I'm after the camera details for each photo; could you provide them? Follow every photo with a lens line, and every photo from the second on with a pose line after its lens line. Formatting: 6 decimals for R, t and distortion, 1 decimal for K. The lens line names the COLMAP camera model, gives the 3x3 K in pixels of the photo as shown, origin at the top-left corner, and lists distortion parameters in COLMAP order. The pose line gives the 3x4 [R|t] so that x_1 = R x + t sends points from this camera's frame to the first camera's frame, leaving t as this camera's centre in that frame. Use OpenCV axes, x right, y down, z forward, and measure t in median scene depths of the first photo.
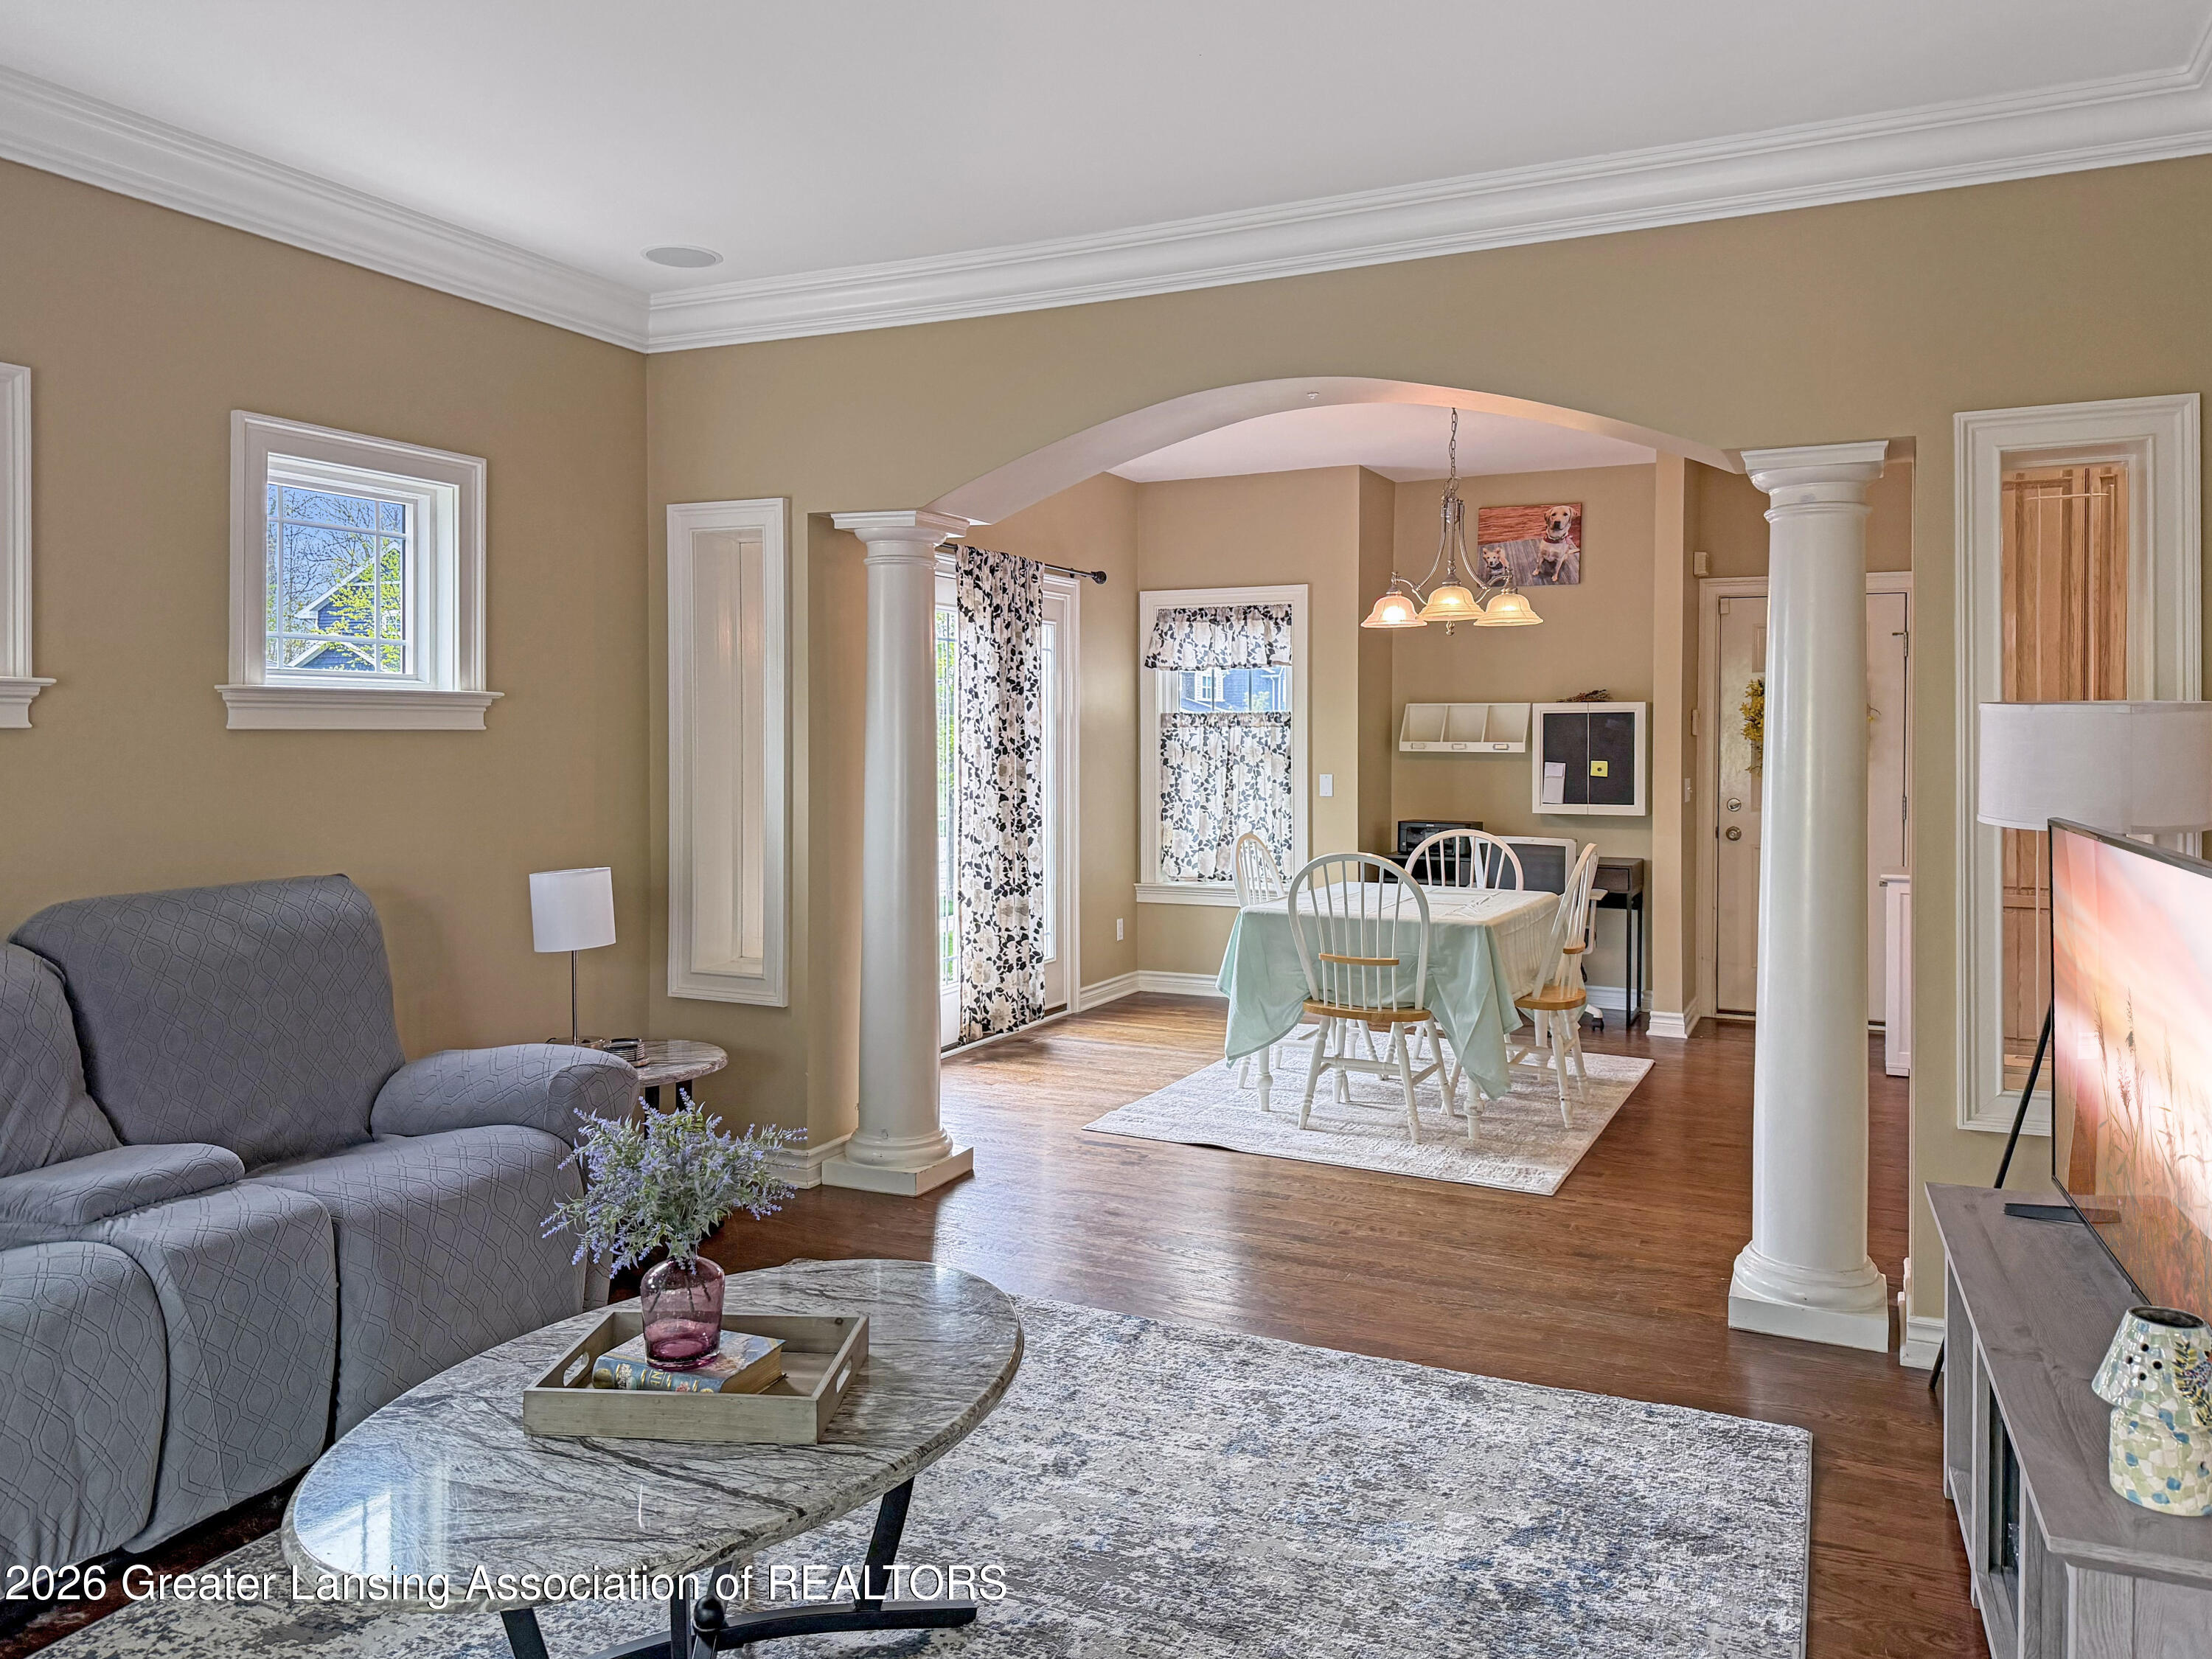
lens RADIAL K [[1584.2, 0, 1061.5], [0, 1584.2, 747.5], [0, 0, 1]] dist [0.049428, -0.059899]
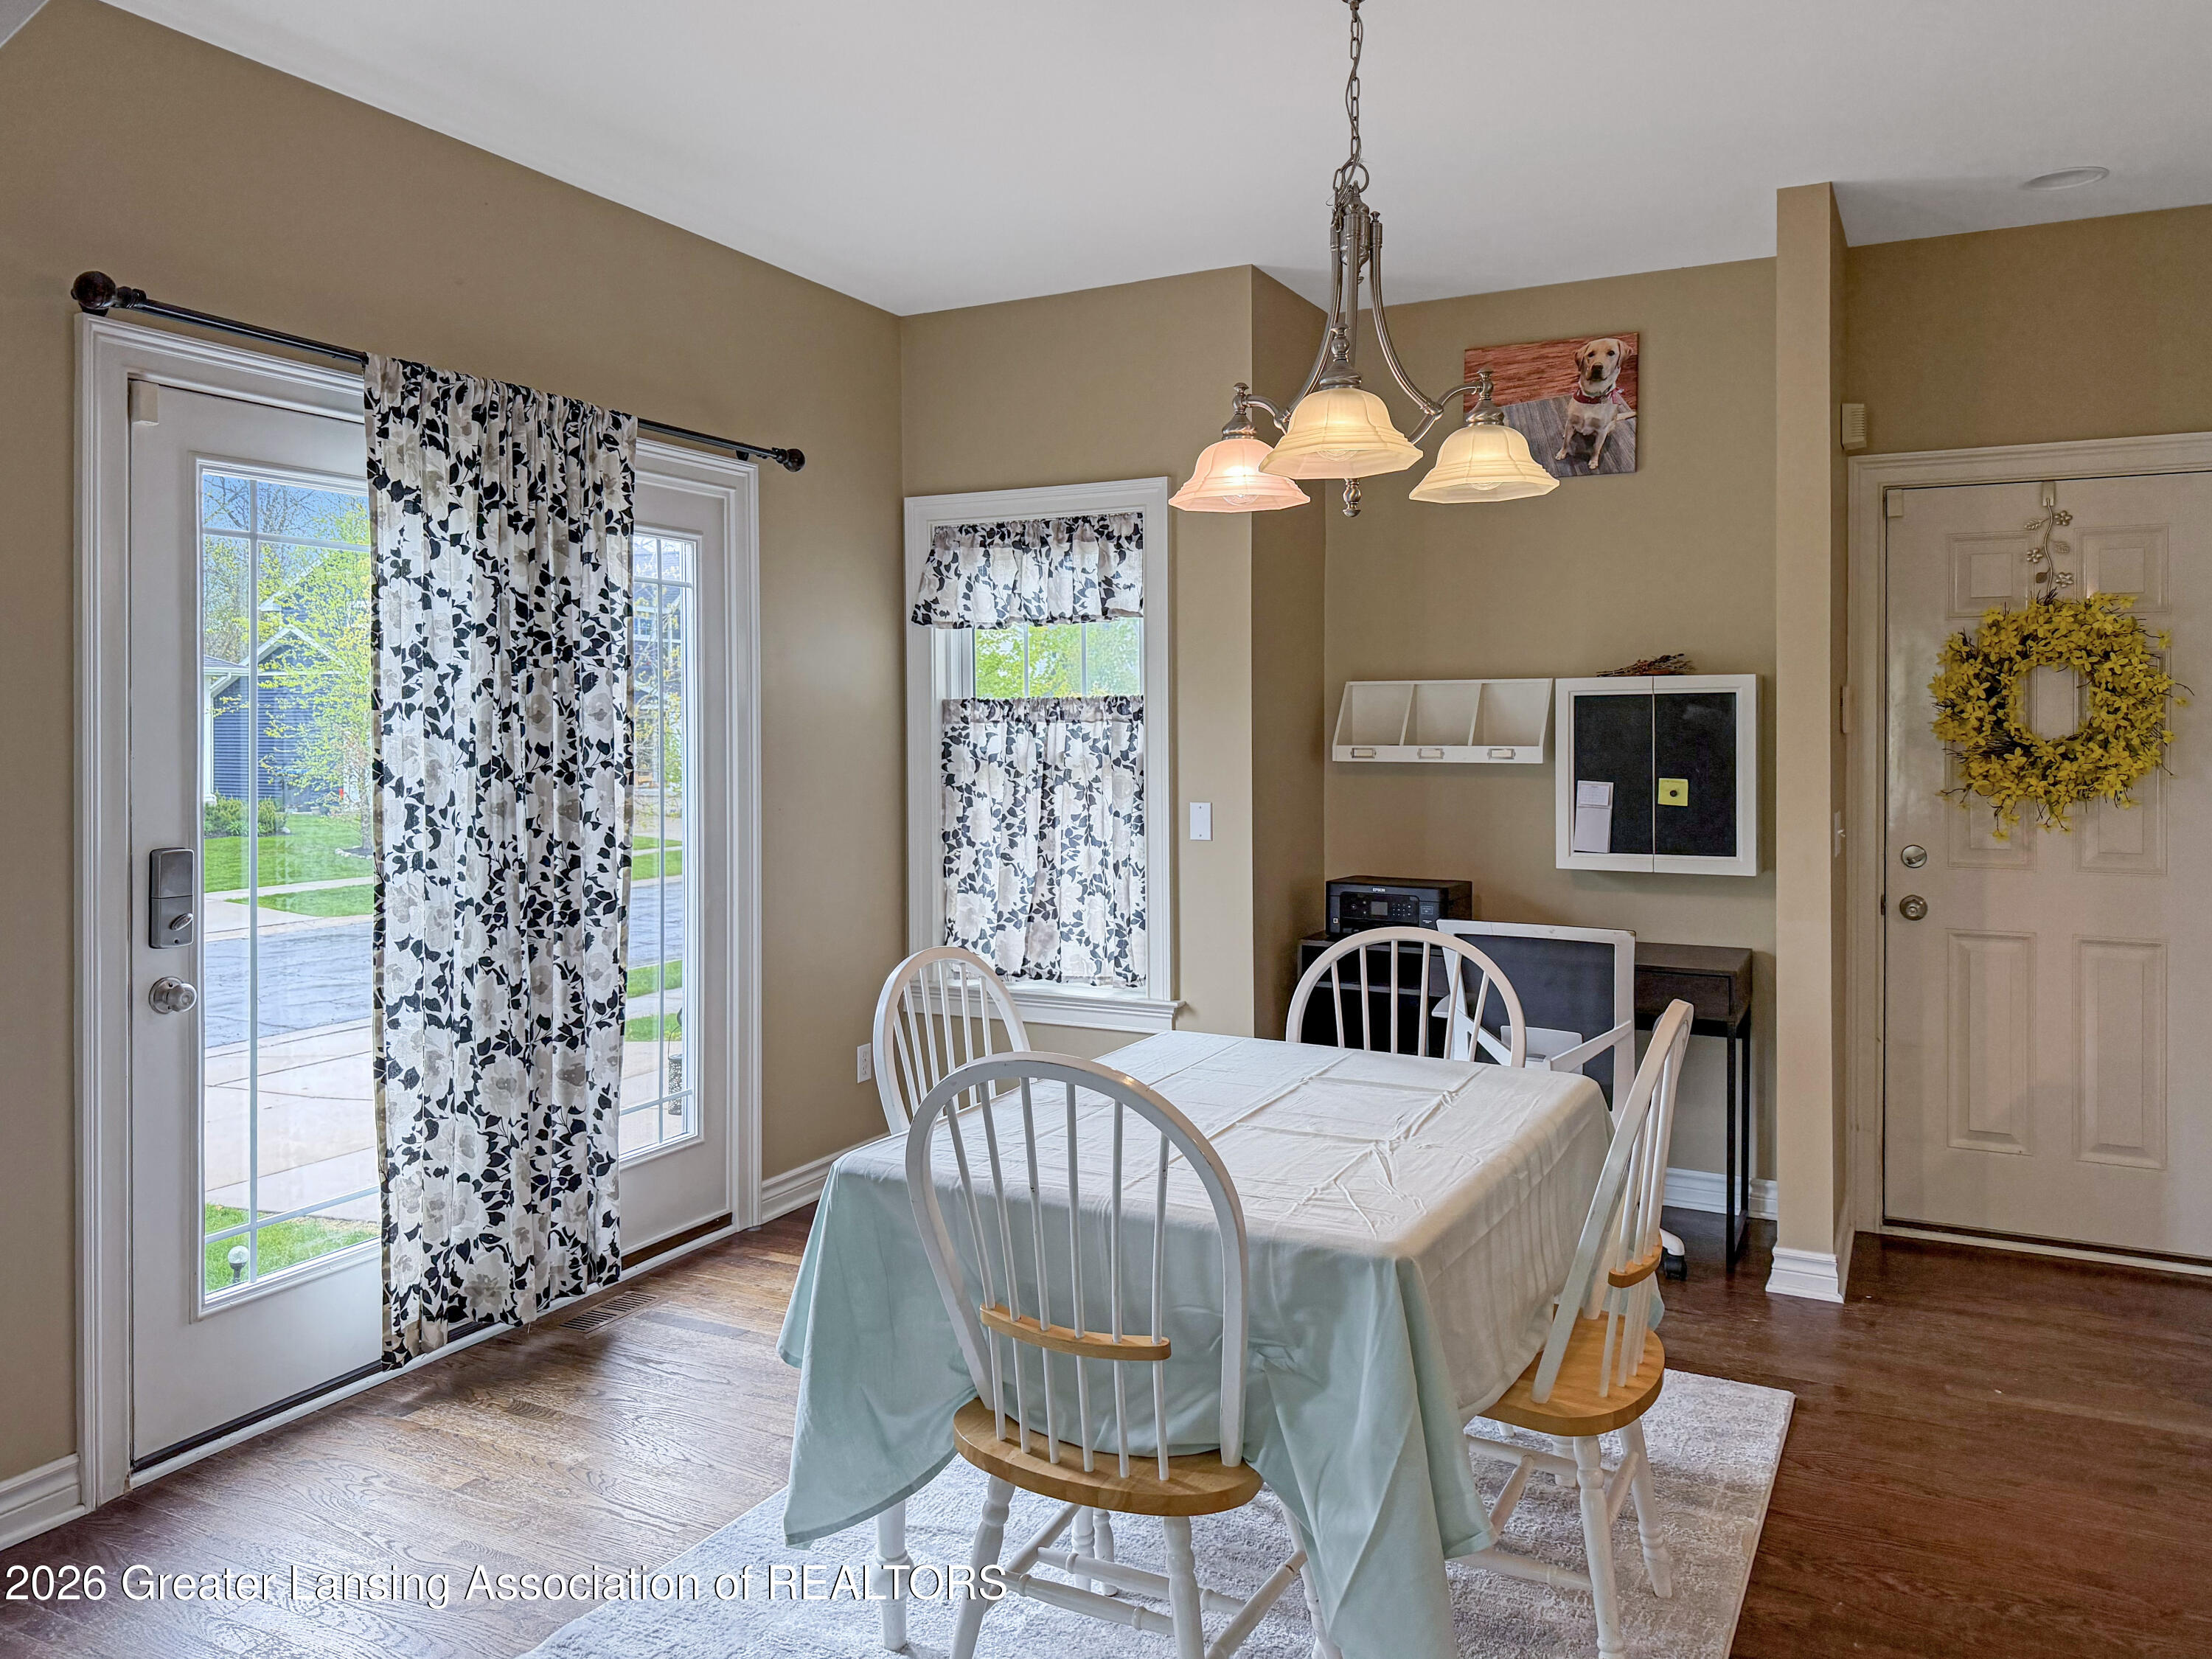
lens RADIAL K [[1584.2, 0, 1077.1], [0, 1584.2, 736.3], [0, 0, 1]] dist [0.049428, -0.059899]
pose [[0.999828, -0.003496, -0.018197, 0.173777], [0.003433, 0.999988, -0.003536, -0.007307], [0.018209, 0.003473, 0.999828, 0.548312]]
